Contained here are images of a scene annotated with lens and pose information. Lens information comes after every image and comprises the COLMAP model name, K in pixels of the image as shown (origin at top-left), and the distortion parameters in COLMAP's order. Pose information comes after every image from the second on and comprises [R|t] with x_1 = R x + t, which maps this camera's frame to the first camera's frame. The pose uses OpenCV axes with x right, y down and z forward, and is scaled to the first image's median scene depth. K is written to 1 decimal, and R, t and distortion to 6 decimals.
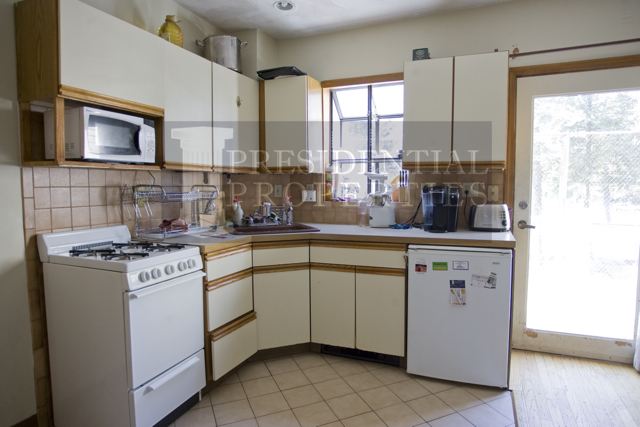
lens RADIAL K [[390.1, 0, 320.1], [0, 390.1, 212.4], [0, 0, 1]] dist [-0.044337, 0.003290]
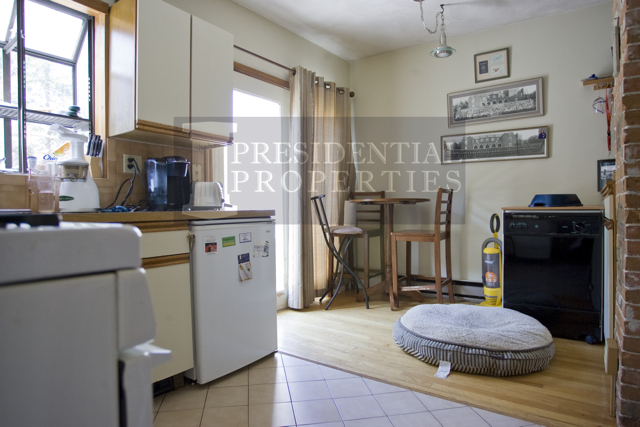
lens RADIAL K [[390.1, 0, 320.4], [0, 390.1, 214.2], [0, 0, 1]] dist [-0.044337, 0.003290]
pose [[0.193738, -0.000476, 0.981053, -0.519646], [0.073985, 0.997159, -0.014127, 0.103772], [-0.978260, 0.075320, 0.193223, 0.617676]]
